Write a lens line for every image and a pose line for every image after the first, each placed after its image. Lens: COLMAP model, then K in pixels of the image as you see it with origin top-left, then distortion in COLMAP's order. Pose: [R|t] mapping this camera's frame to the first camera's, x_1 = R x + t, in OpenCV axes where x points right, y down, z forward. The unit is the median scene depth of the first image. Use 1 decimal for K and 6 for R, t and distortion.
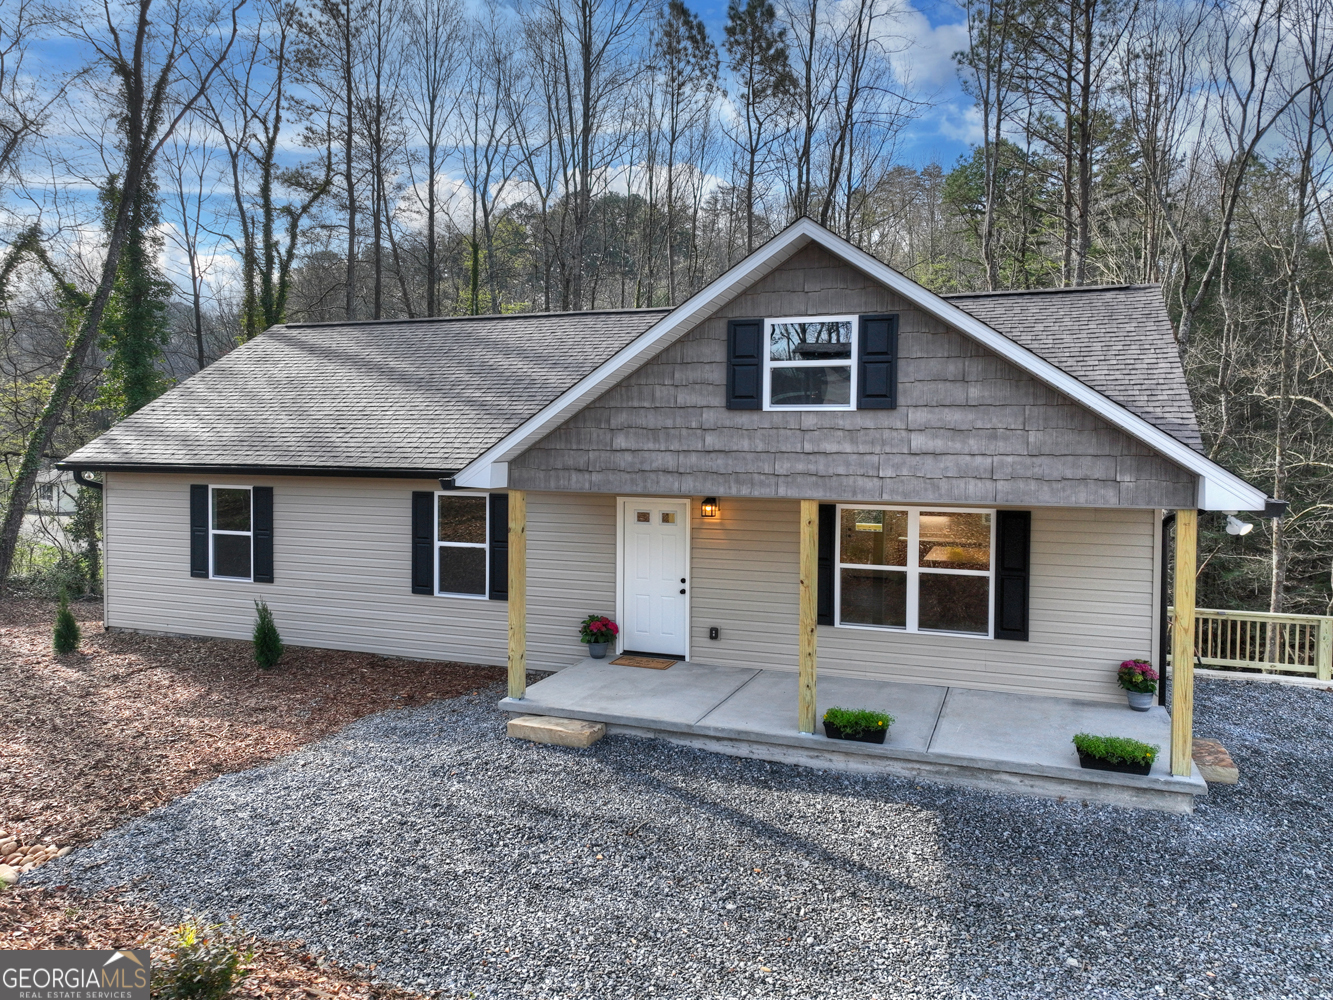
lens RADIAL K [[939.9, 0, 698.8], [0, 939.9, 472.8], [0, 0, 1]] dist [-0.001677, 0.013468]
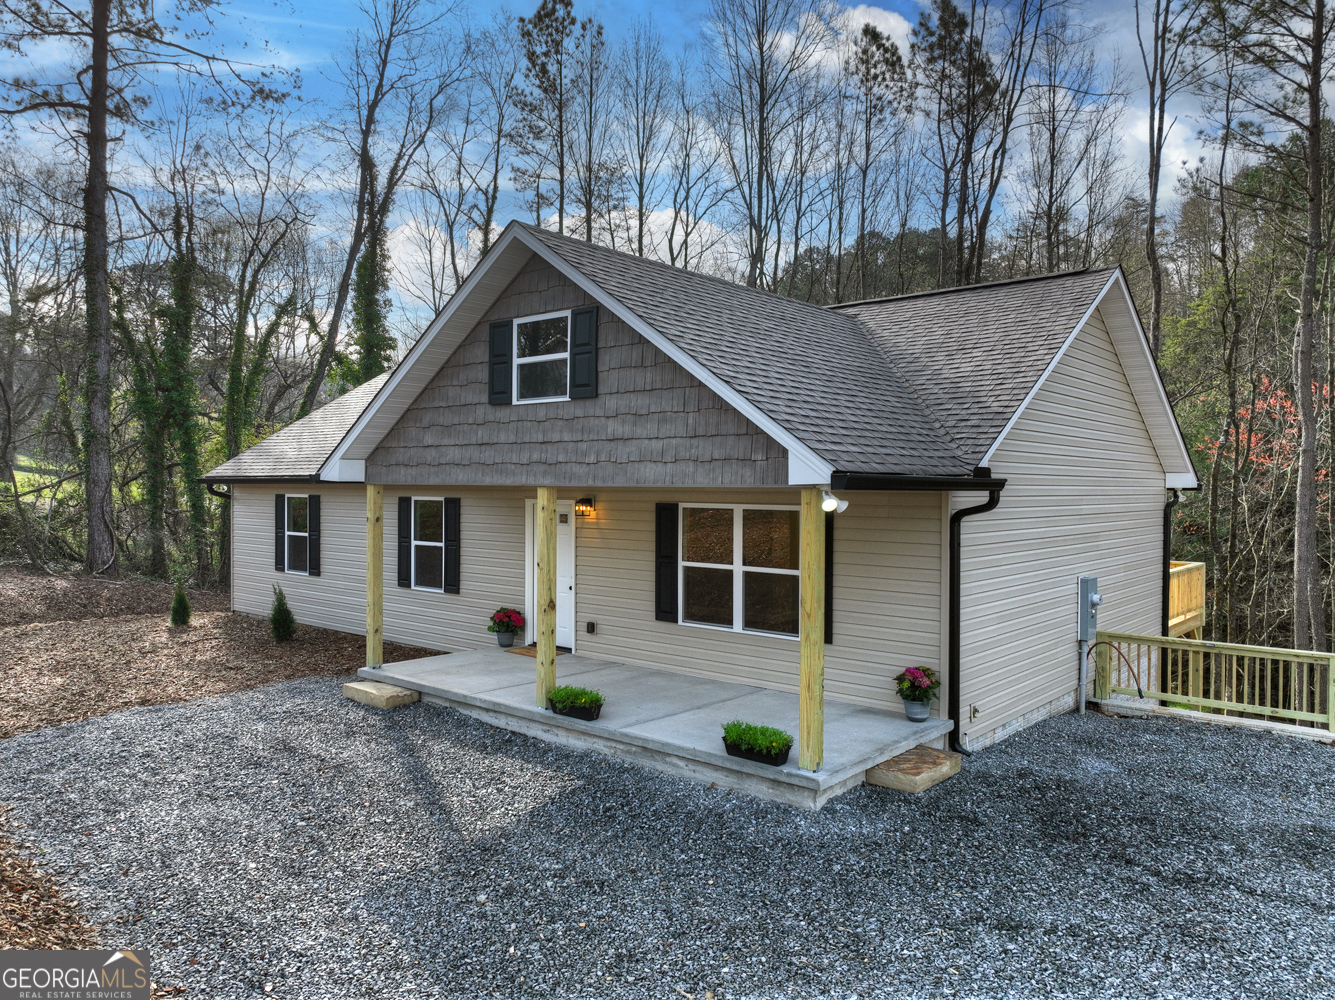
lens RADIAL K [[941.3, 0, 667.6], [0, 941.3, 502.1], [0, 0, 1]] dist [-0.001677, 0.013468]
pose [[0.940634, 0.005683, -0.339374, 0.597447], [-0.010704, 0.999859, -0.012924, 0.056662], [0.339253, 0.015790, 0.940563, 0.047811]]
